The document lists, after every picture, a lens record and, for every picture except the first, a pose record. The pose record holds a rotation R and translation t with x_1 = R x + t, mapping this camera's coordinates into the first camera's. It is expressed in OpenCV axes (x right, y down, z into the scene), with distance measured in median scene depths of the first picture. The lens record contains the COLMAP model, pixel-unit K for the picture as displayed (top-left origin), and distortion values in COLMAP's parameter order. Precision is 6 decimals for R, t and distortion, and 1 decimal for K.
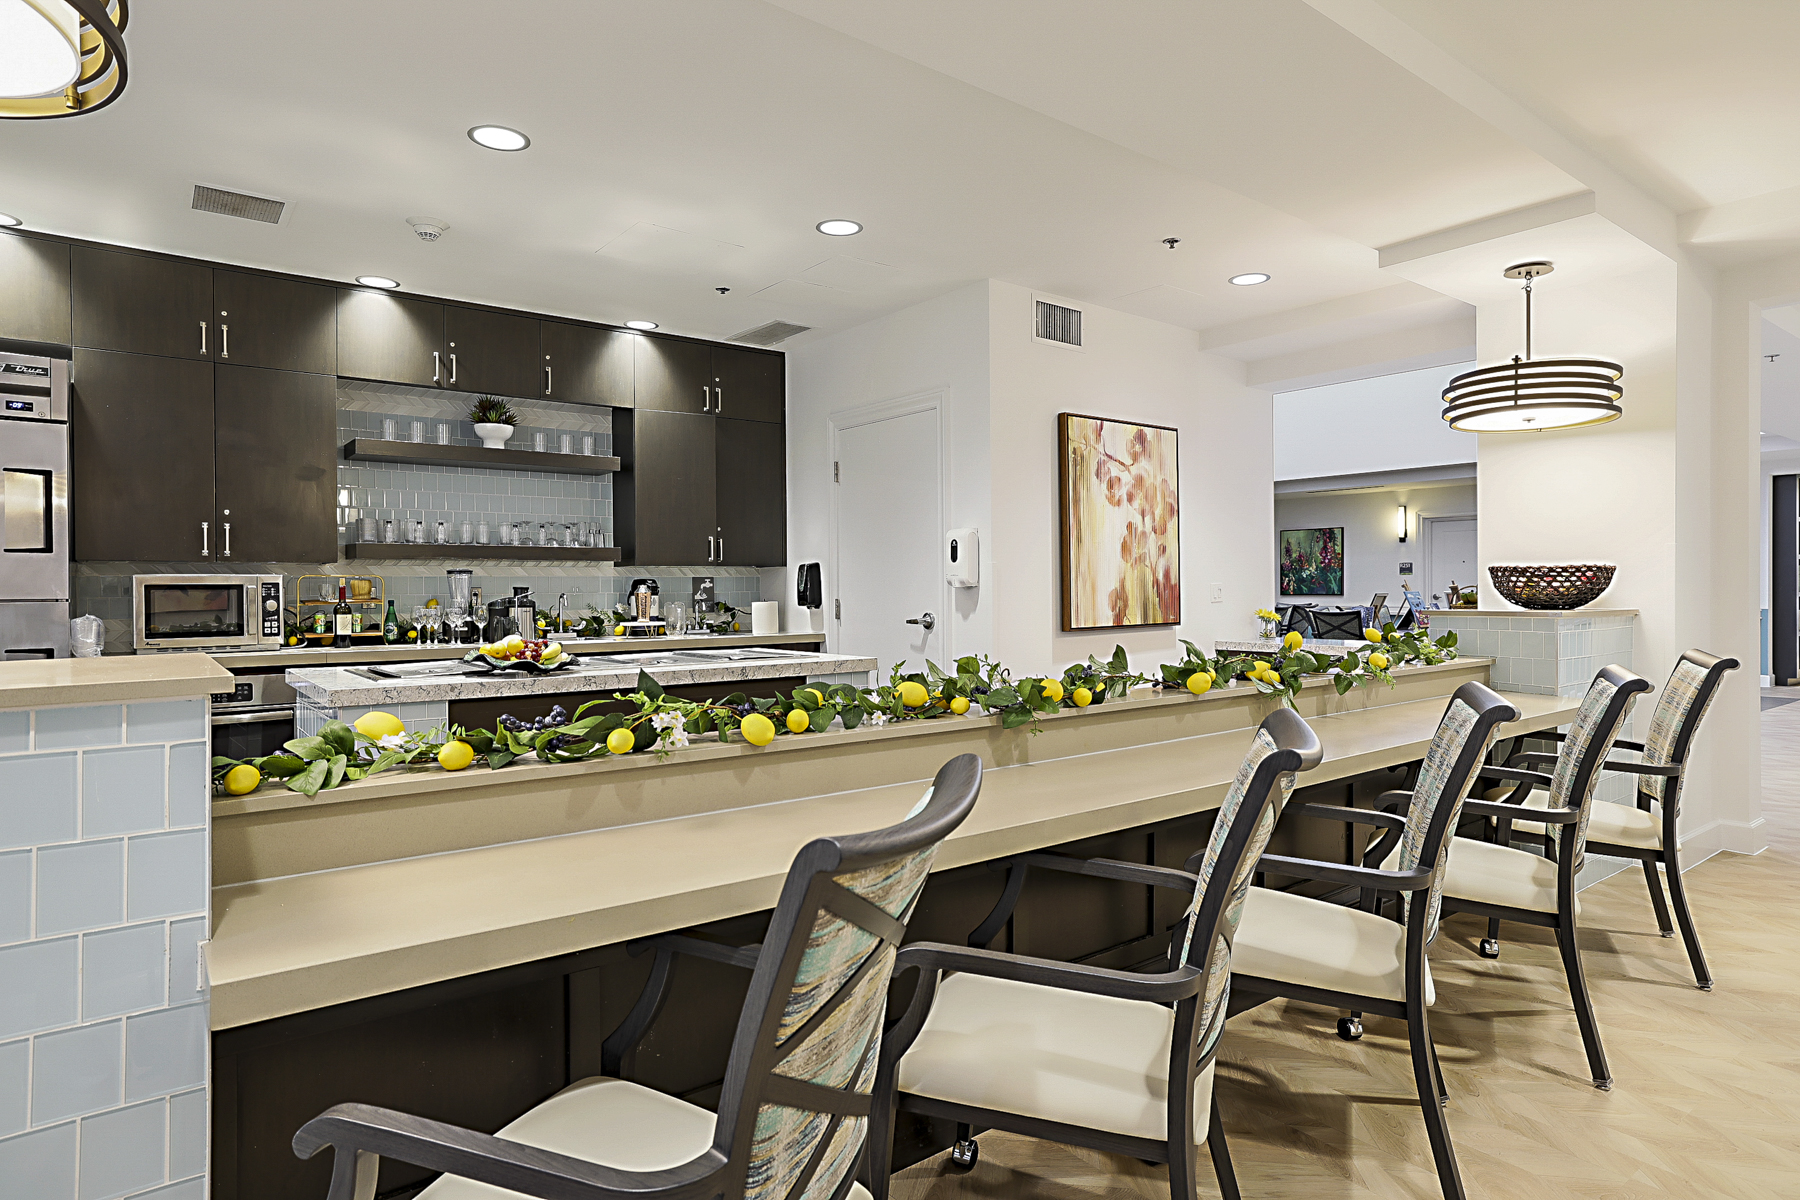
lens RADIAL K [[1015.9, 0, 898.8], [0, 1015.9, 598.8], [0, 0, 1]] dist [-0.011911, 0.012209]
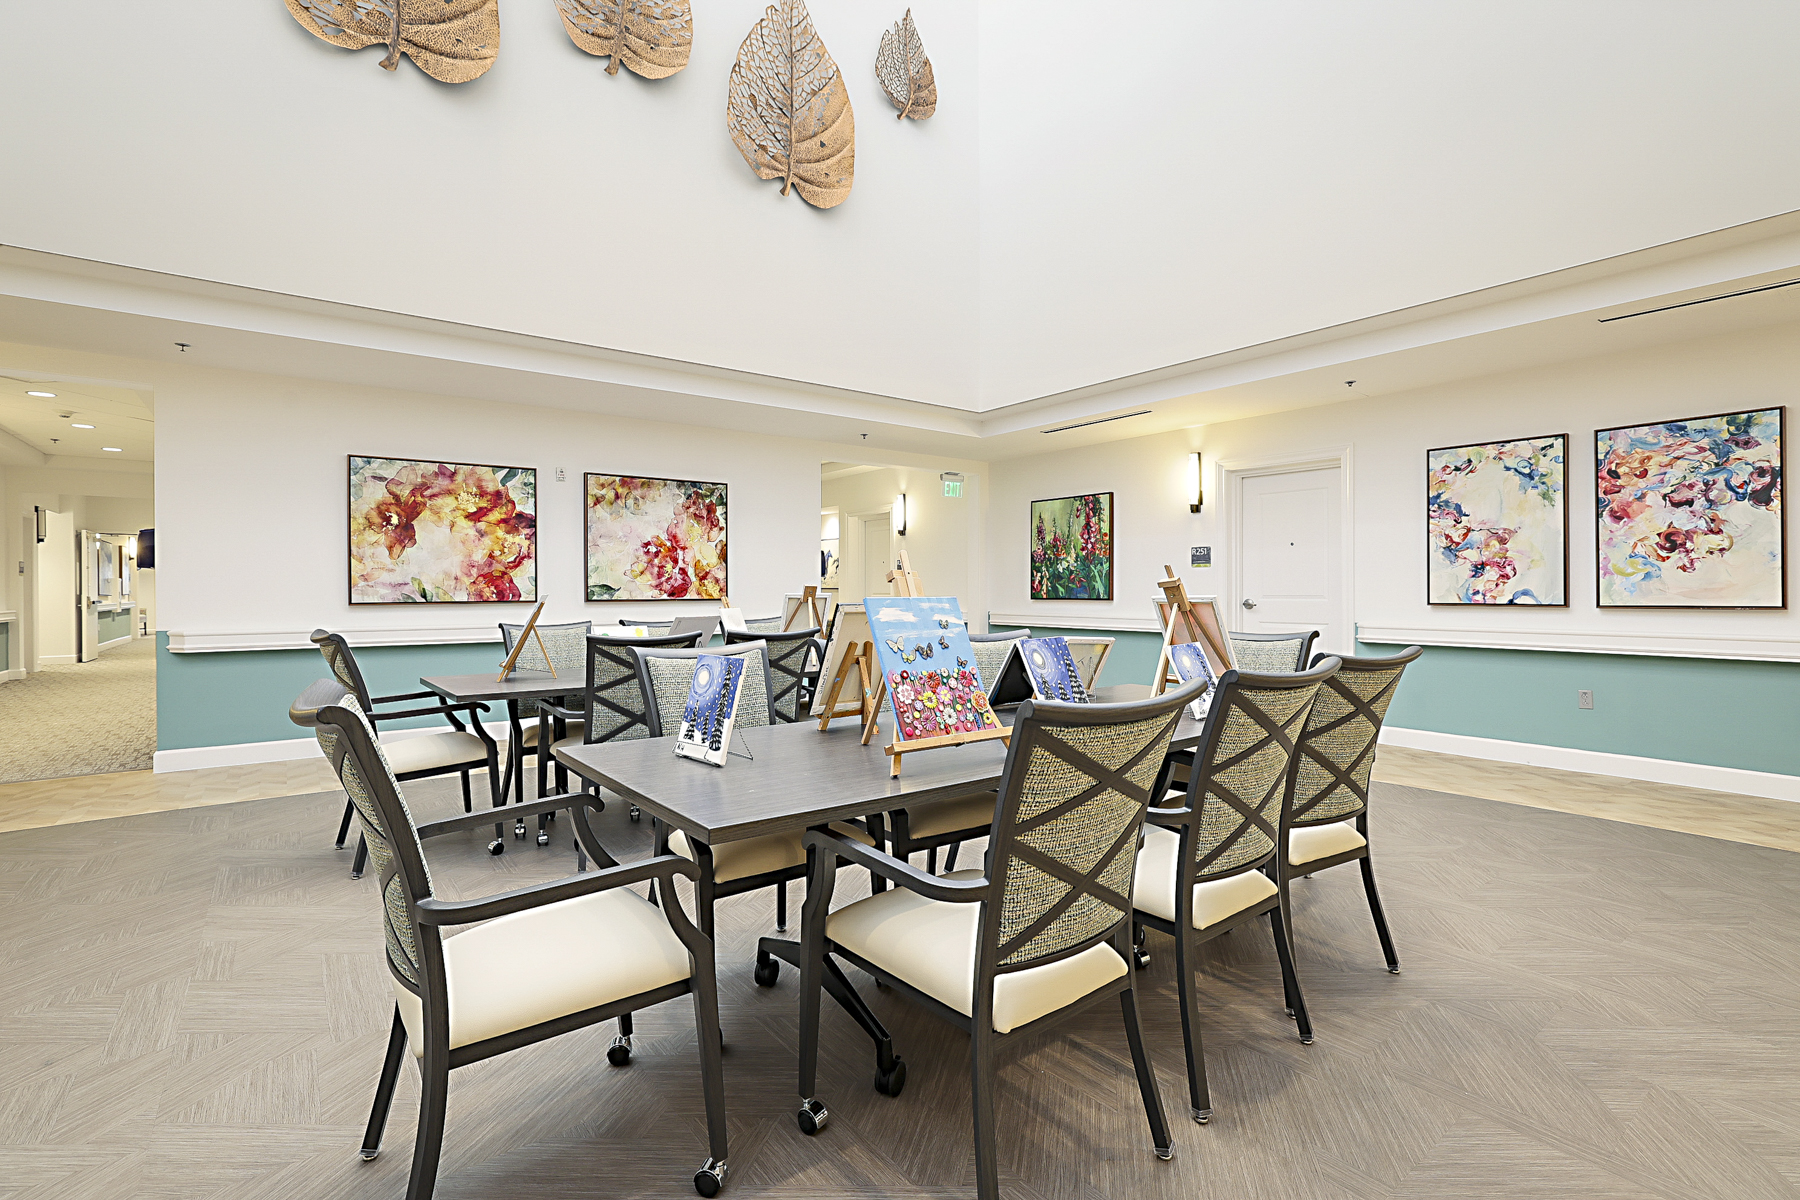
lens RADIAL K [[845.0, 0, 913.7], [0, 845.0, 594.8], [0, 0, 1]] dist [-0.031227, 0.013793]
pose [[0.999973, 0.000616, 0.007346, 0.968880], [-0.000592, 0.999994, -0.003270, -0.016424], [-0.007348, 0.003265, 0.999968, 1.498750]]
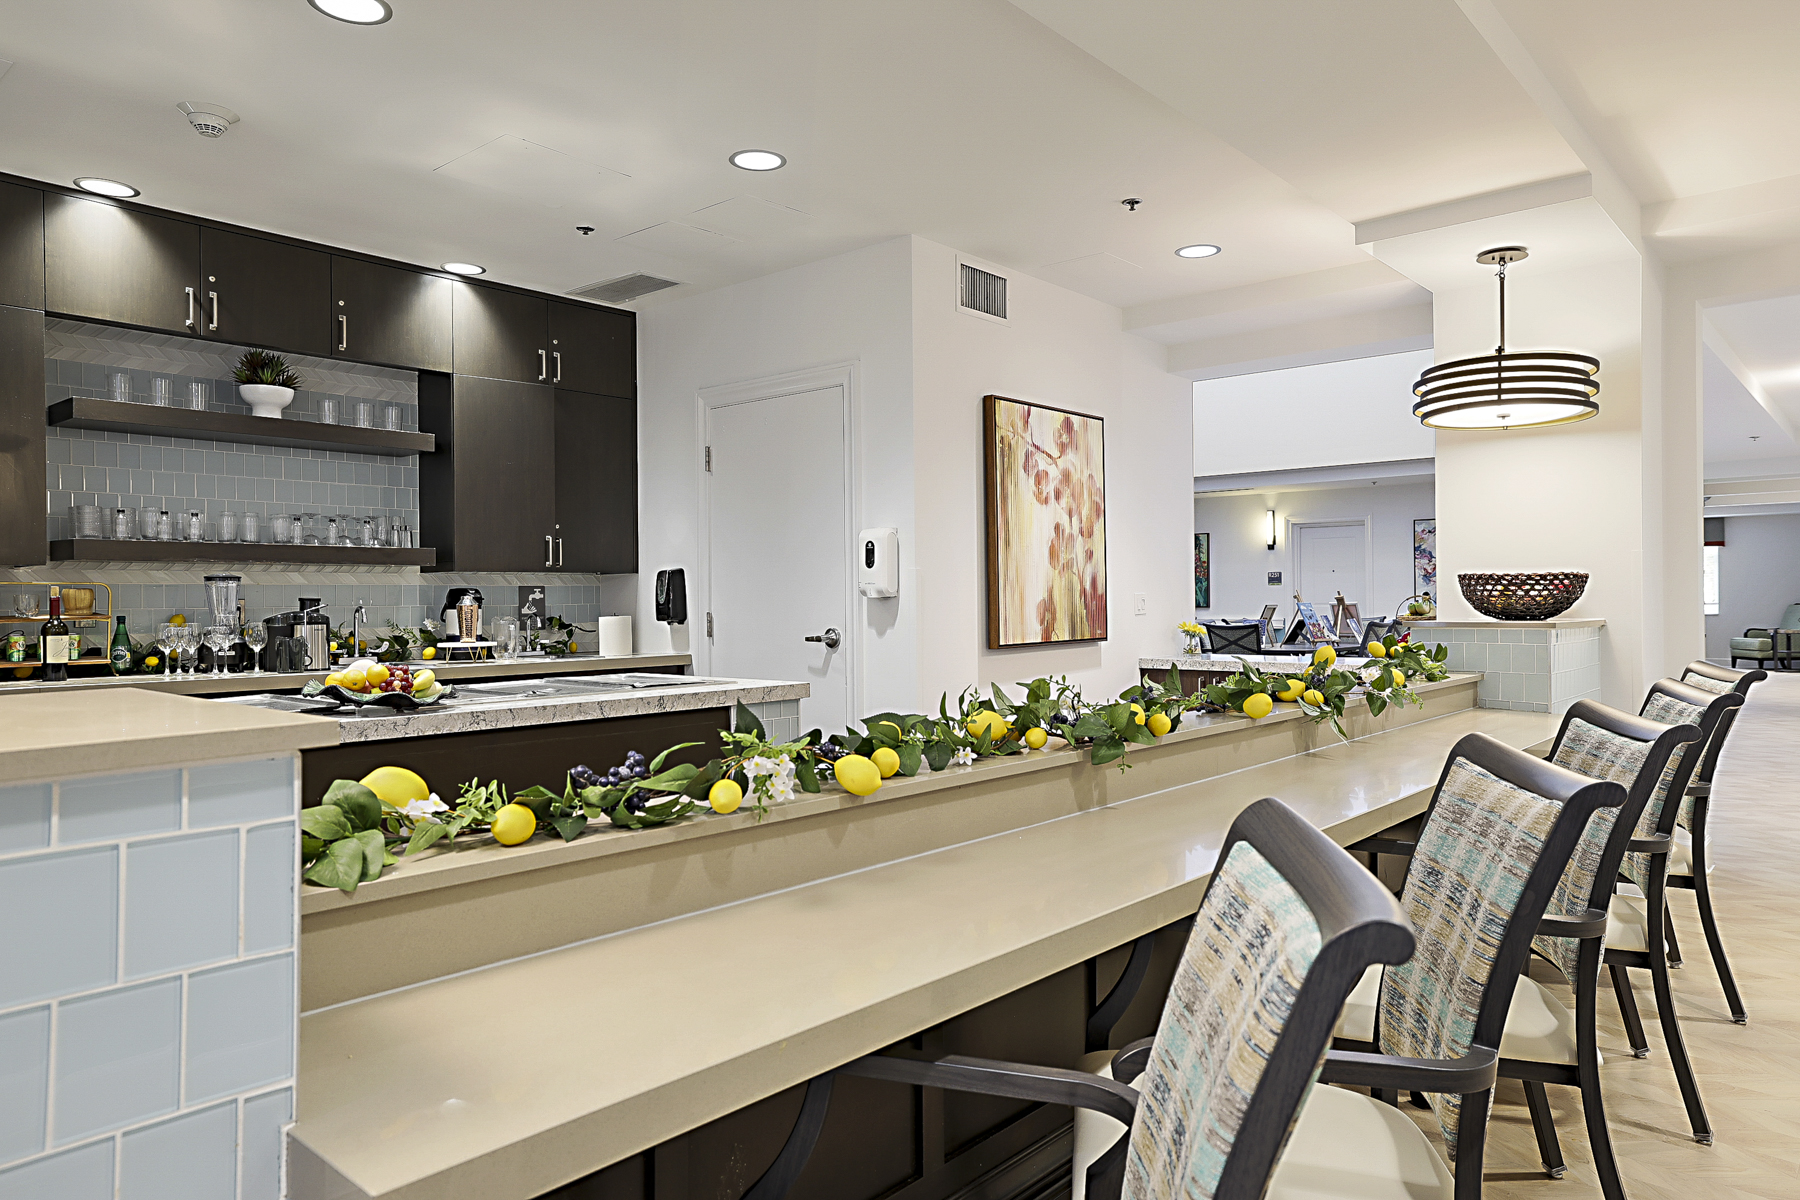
lens RADIAL K [[1175.1, 0, 905.0], [0, 1175.1, 594.5], [0, 0, 1]] dist [0.006157, 0.013091]
pose [[0.981706, -0.000697, 0.190401, -0.102184], [0.003773, 0.999868, -0.015794, 0.001474], [-0.190365, 0.016223, 0.981579, 0.037734]]
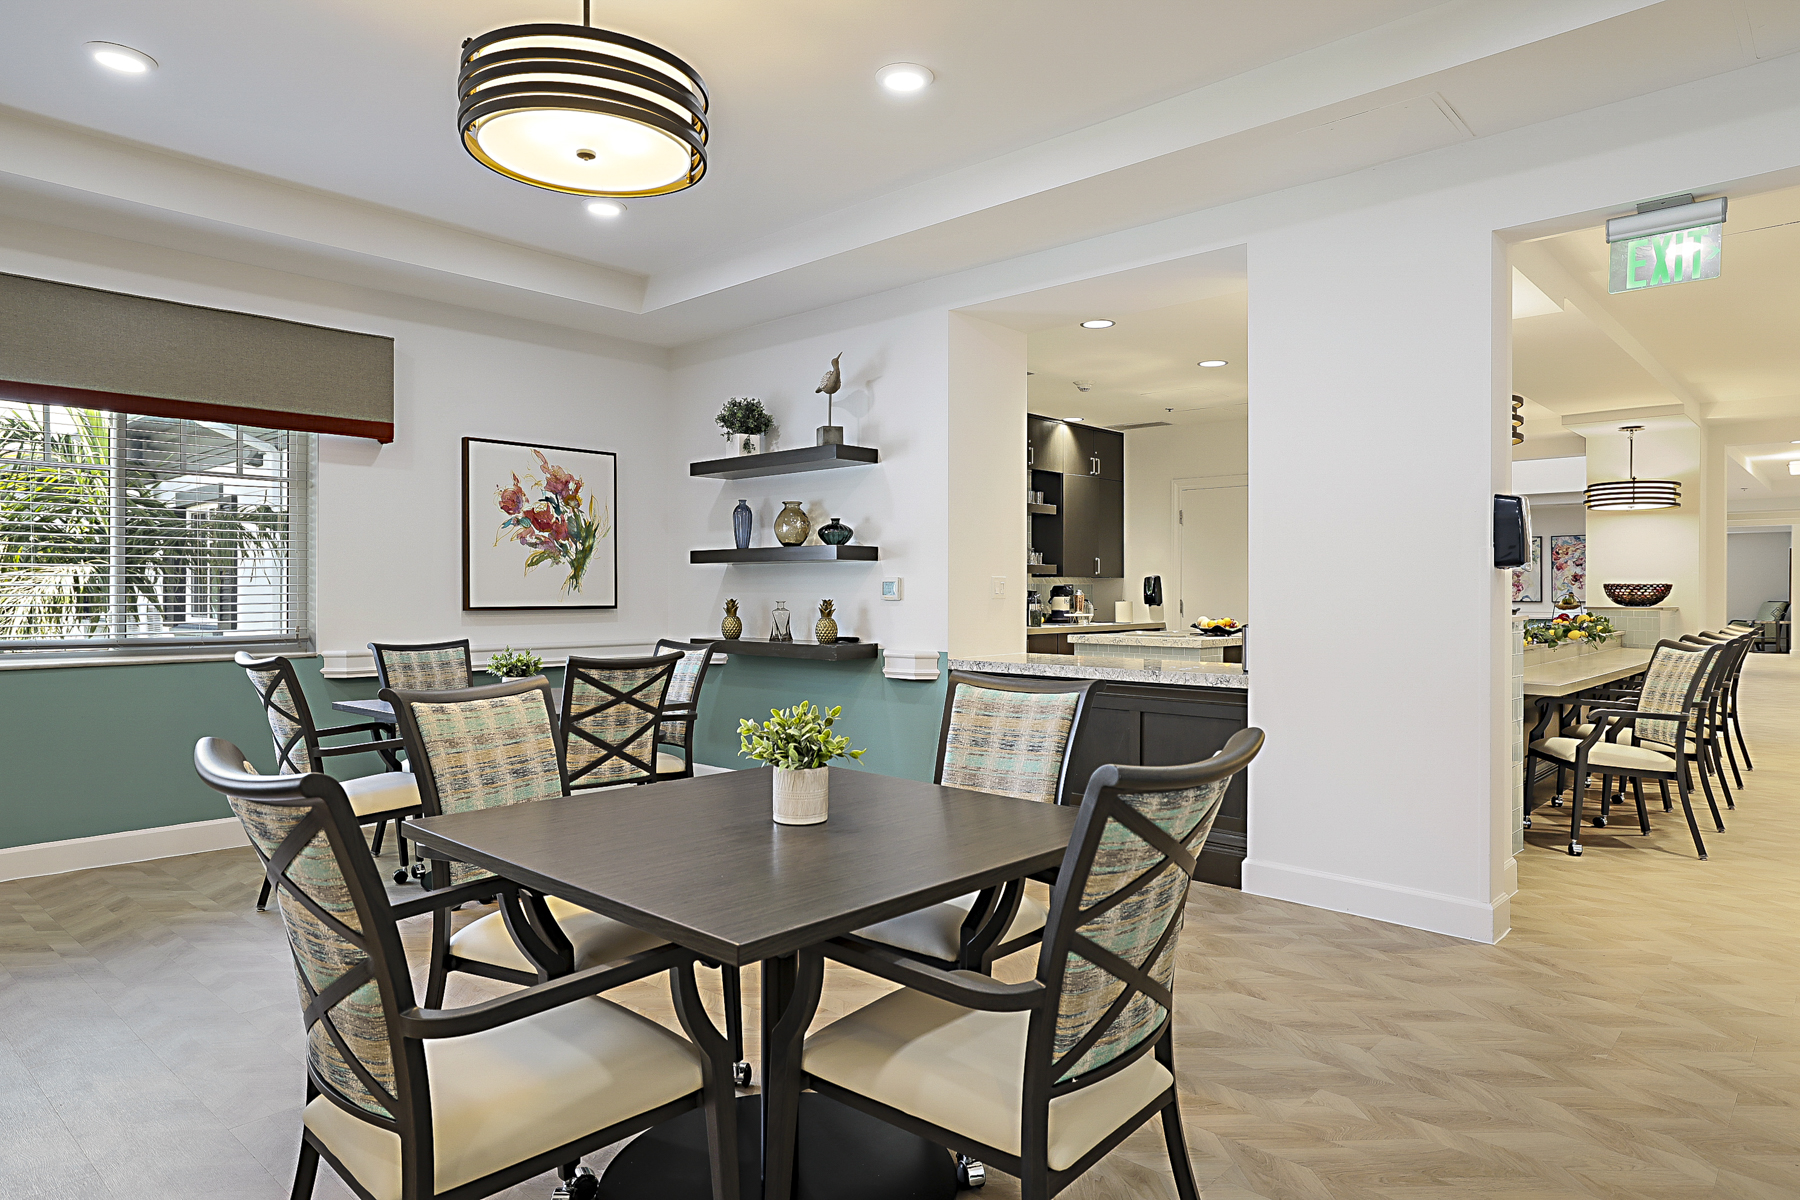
lens RADIAL K [[1069.0, 0, 910.6], [0, 1069.0, 589.3], [0, 0, 1]] dist [-0.012717, 0.021735]
pose [[0.986504, 0.007287, 0.163574, -0.865050], [-0.005210, 0.999900, -0.013124, 0.009320], [-0.163654, 0.012095, 0.986444, -0.629418]]
